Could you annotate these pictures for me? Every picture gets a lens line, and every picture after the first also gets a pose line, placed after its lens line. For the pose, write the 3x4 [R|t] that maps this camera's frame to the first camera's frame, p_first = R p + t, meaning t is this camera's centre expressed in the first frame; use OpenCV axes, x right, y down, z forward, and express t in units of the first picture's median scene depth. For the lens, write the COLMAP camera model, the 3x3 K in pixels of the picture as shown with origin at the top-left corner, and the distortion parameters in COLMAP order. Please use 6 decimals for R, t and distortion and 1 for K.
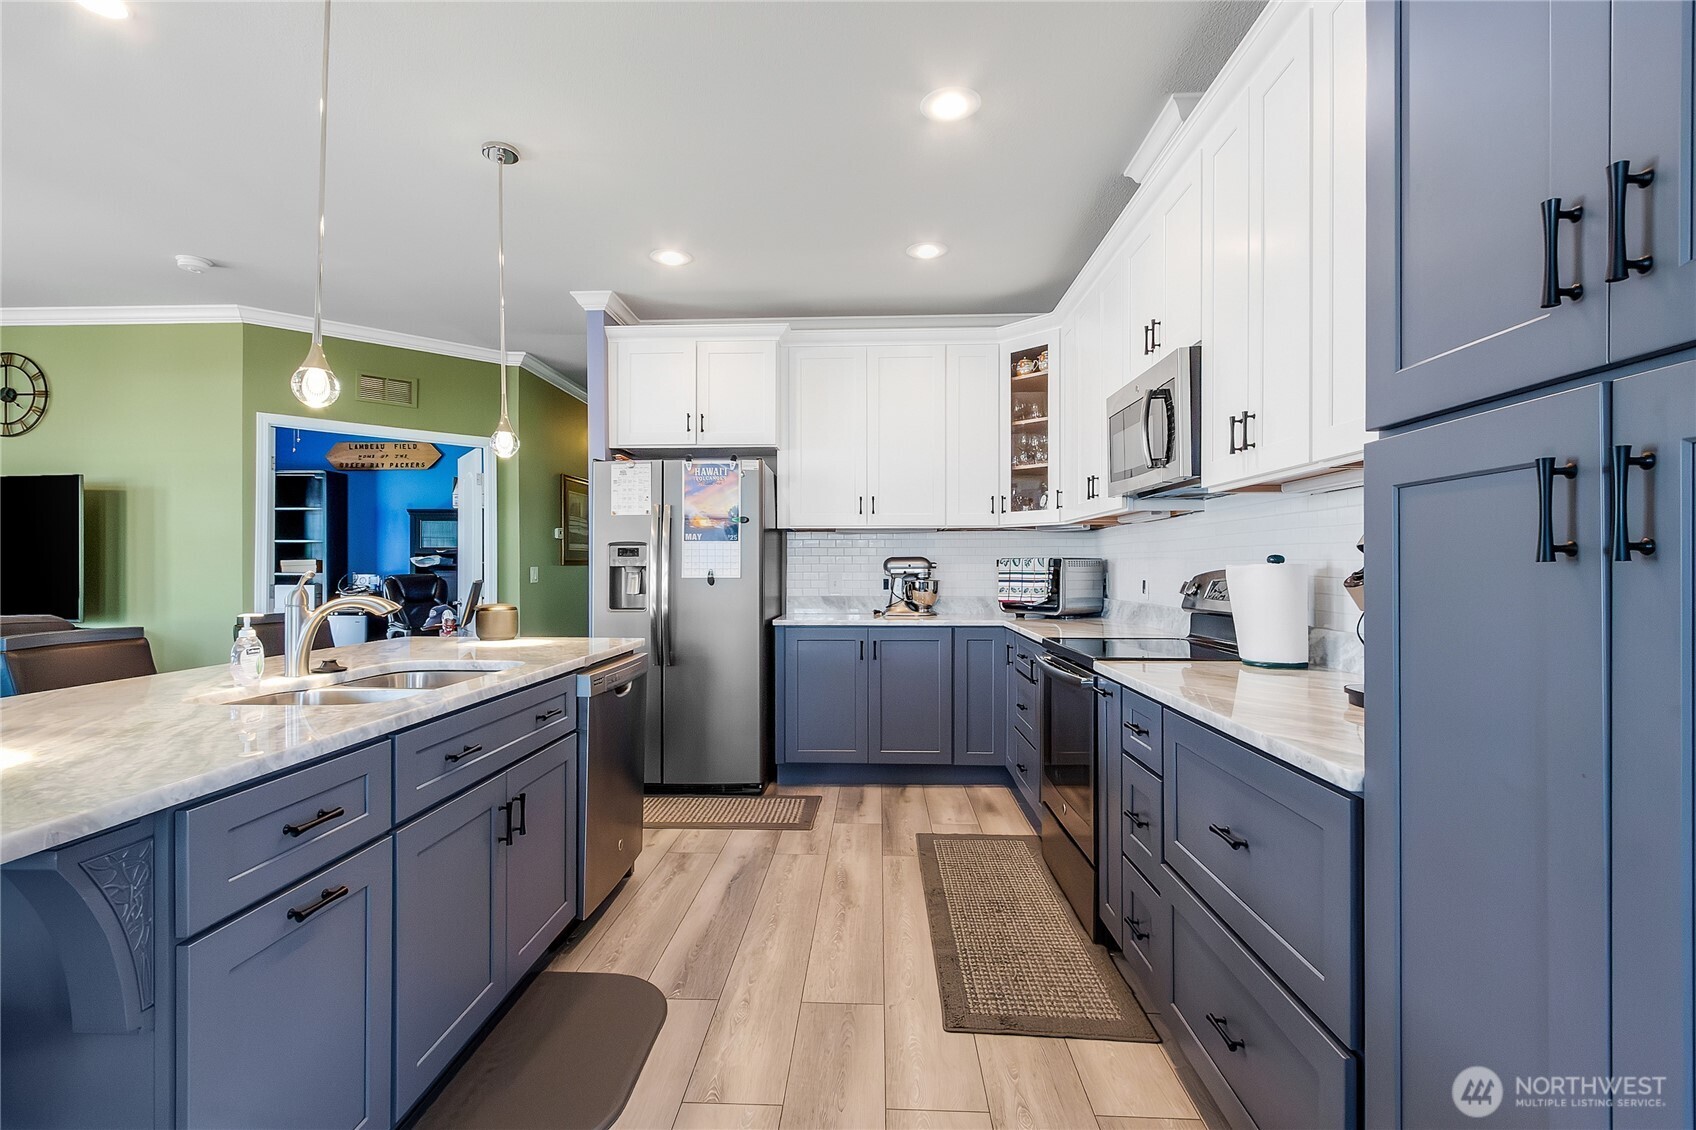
lens RADIAL K [[789.2, 0, 847.0], [0, 789.2, 566.5], [0, 0, 1]] dist [0.000868, 0.000064]
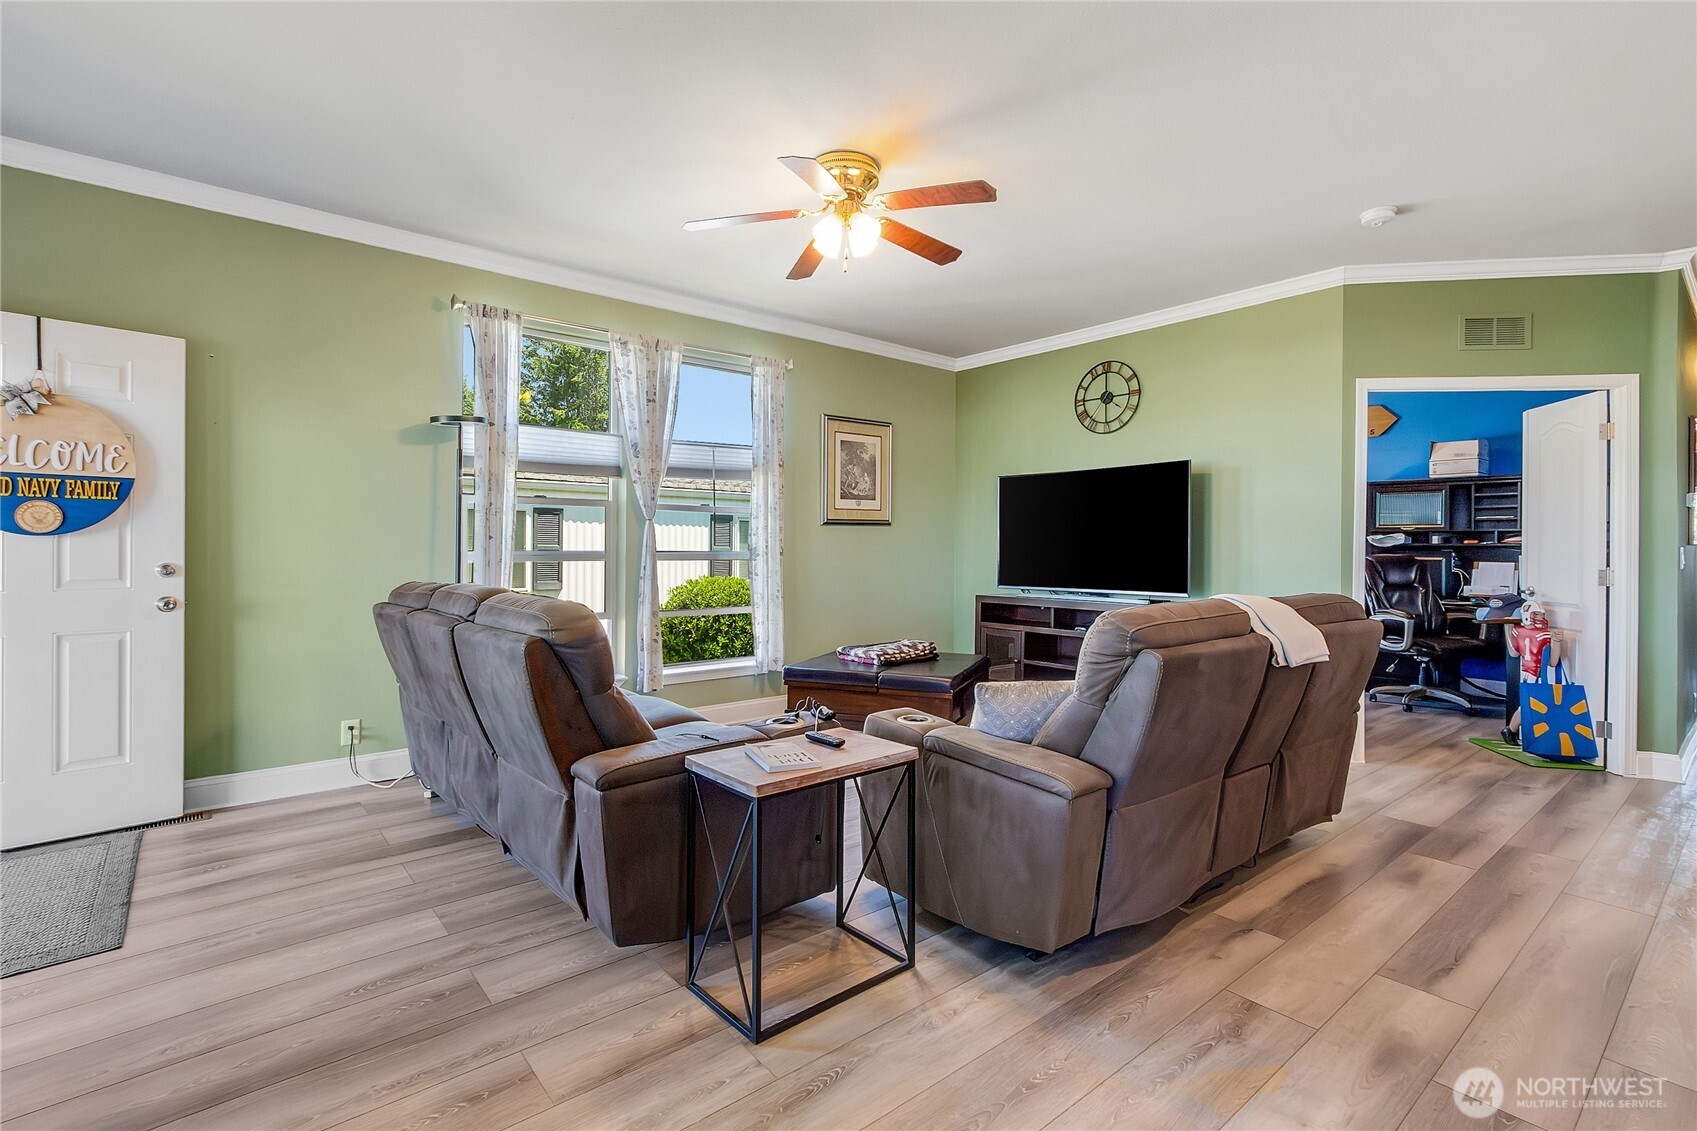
lens RADIAL K [[789.7, 0, 847.9], [0, 789.7, 553.6], [0, 0, 1]] dist [0.000868, 0.000064]
pose [[0.667594, 0.011111, -0.744442, -0.449838], [-0.004136, 0.999929, 0.011215, 0.000840], [0.744514, -0.004408, 0.667592, -0.061132]]
